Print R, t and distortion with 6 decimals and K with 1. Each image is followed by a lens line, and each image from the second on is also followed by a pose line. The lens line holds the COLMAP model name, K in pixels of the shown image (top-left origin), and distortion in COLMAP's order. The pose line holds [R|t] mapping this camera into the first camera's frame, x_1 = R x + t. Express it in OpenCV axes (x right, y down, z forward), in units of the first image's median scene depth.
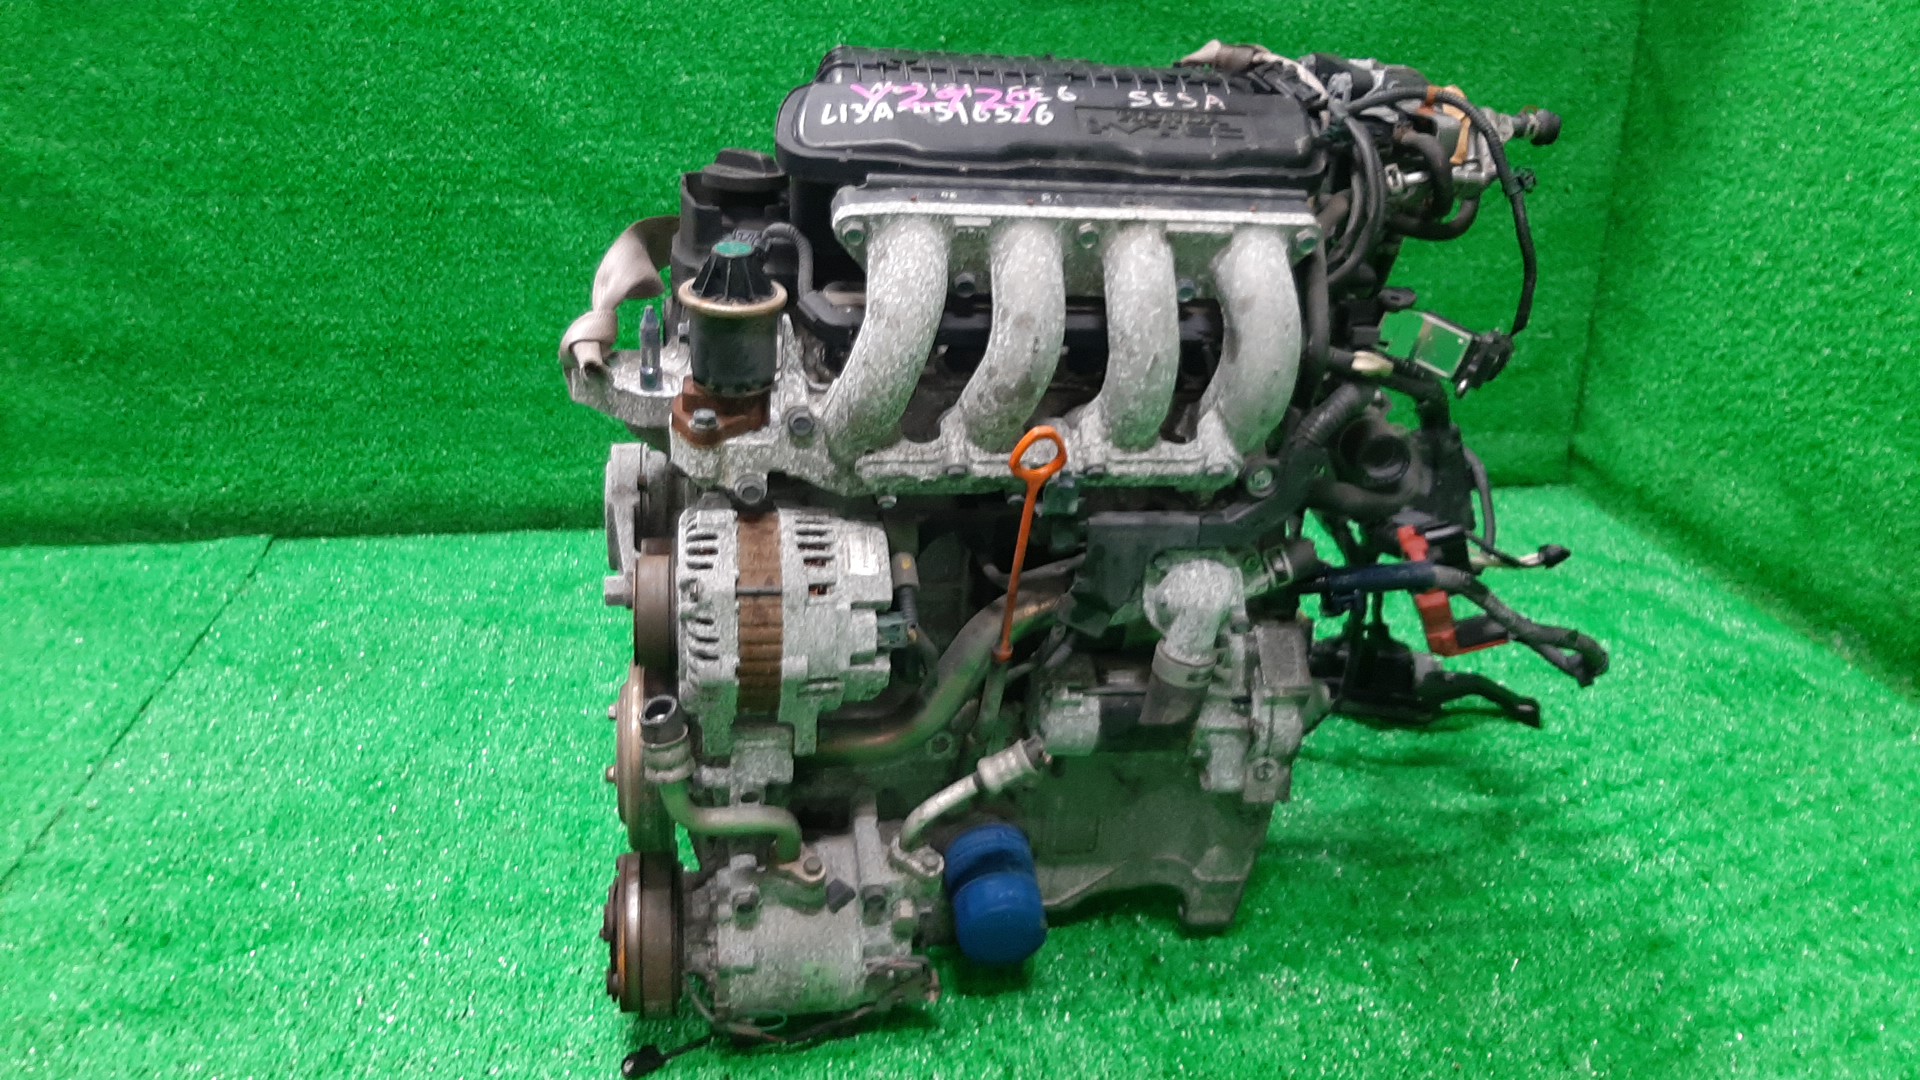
lens RADIAL K [[1357.0, 0, 960.0], [0, 1357.0, 540.0], [0, 0, 1]] dist [0.000387, -0.000475]
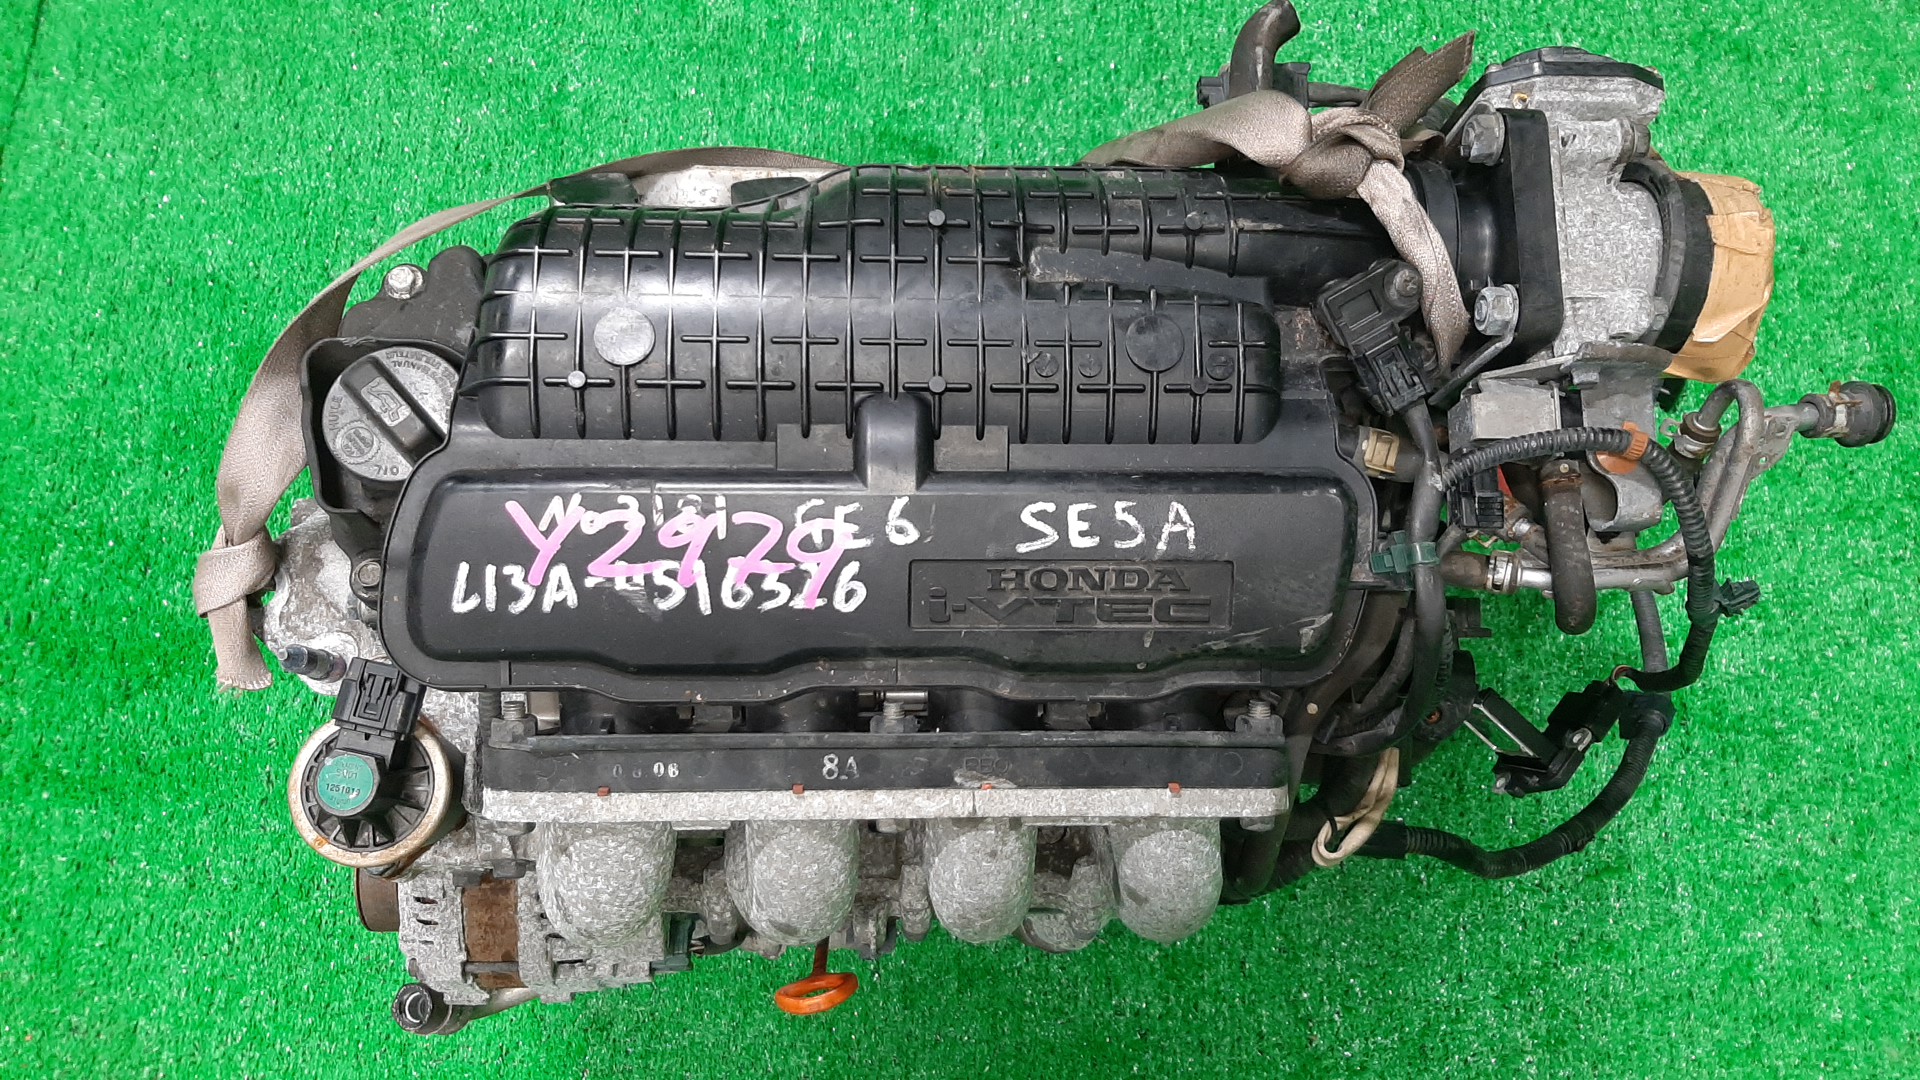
lens RADIAL K [[1357.0, 0, 960.0], [0, 1357.0, 540.0], [0, 0, 1]] dist [0.000387, -0.000475]
pose [[0.989599, 0.137389, -0.042628, 0.129276], [-0.065512, 0.694261, 0.716735, -0.740610], [0.128067, -0.706488, 0.696041, 0.634117]]
